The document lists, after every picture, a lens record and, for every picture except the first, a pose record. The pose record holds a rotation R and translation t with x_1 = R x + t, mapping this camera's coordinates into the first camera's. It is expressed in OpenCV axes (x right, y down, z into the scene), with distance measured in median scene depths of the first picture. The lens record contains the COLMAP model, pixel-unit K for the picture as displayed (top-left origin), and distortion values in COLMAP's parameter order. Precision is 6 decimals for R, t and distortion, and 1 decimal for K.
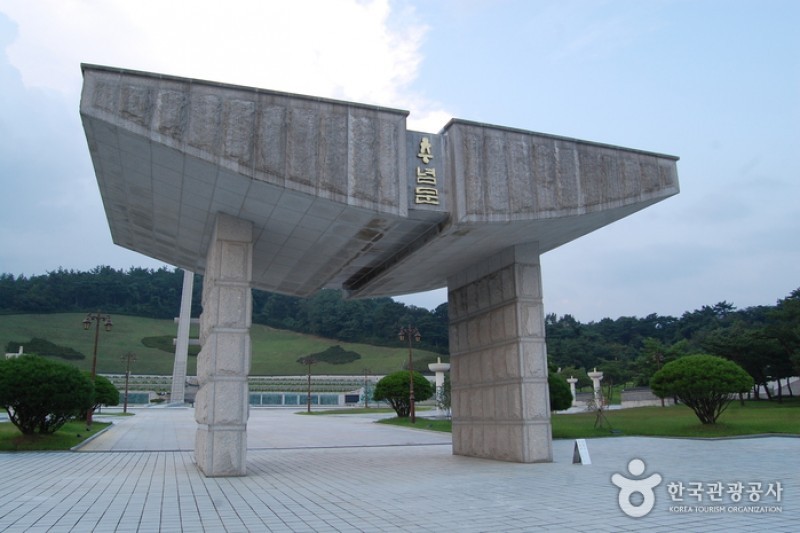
lens RADIAL K [[627.0, 0, 396.0], [0, 627.0, 267.5], [0, 0, 1]] dist [-0.095700, 0.041679]
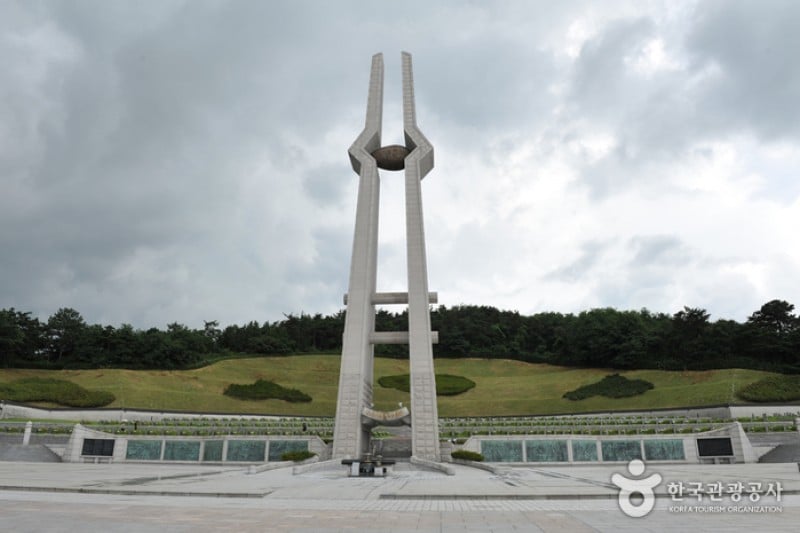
lens RADIAL K [[544.6, 0, 400.0], [0, 544.6, 266.5], [0, 0, 1]] dist [-0.049758, -0.004768]
pose [[0.914331, -0.123063, -0.385817, -0.415482], [0.078803, 0.988565, -0.128568, 0.385699], [0.397227, 0.087150, 0.913573, 1.874993]]
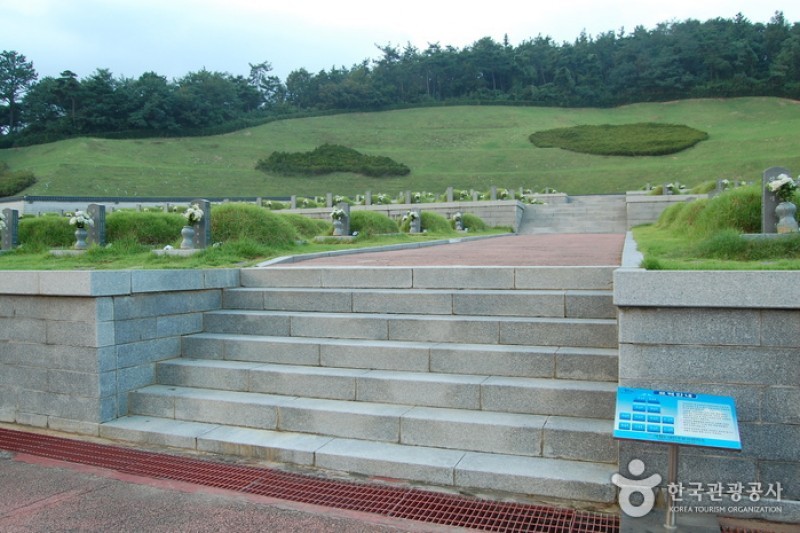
lens RADIAL K [[627.0, 0, 396.0], [0, 627.0, 267.5], [0, 0, 1]] dist [-0.095700, 0.041679]
pose [[0.761471, 0.017978, -0.647949, -1.031349], [0.146808, 0.968856, 0.199411, 0.671681], [0.631355, -0.246970, 0.735117, 3.380315]]
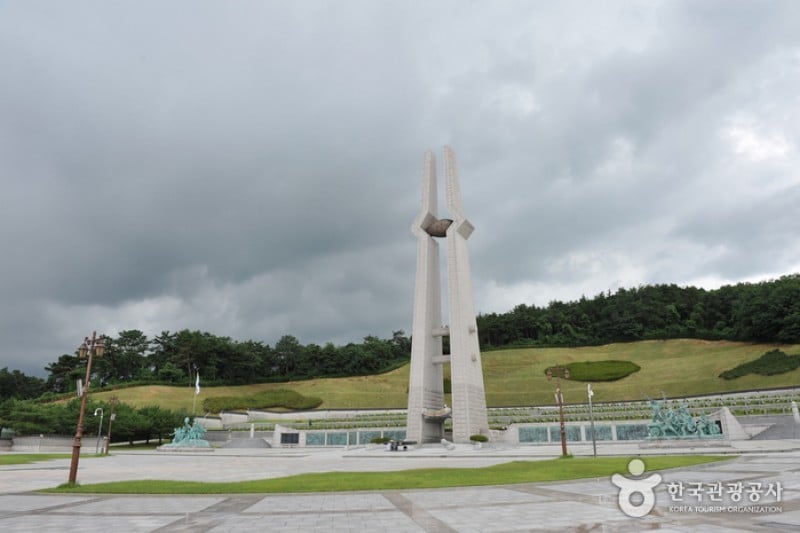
lens RADIAL K [[544.6, 0, 400.0], [0, 544.6, 266.5], [0, 0, 1]] dist [-0.049758, -0.004768]
pose [[0.679466, -0.224318, -0.698575, 0.410617], [0.165858, 0.974431, -0.151576, 0.323979], [0.714715, -0.012874, 0.699298, 1.598799]]
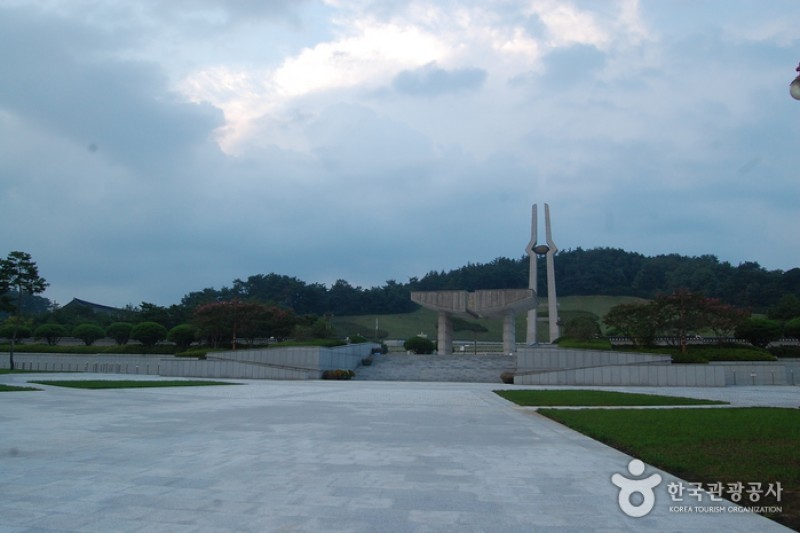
lens RADIAL K [[627.0, 0, 396.0], [0, 627.0, 267.5], [0, 0, 1]] dist [-0.095700, 0.041679]
pose [[0.796892, -0.076514, -0.599257, 0.982060], [0.108047, 0.994004, 0.016765, -0.213977], [0.594381, -0.078107, 0.800381, -1.274855]]
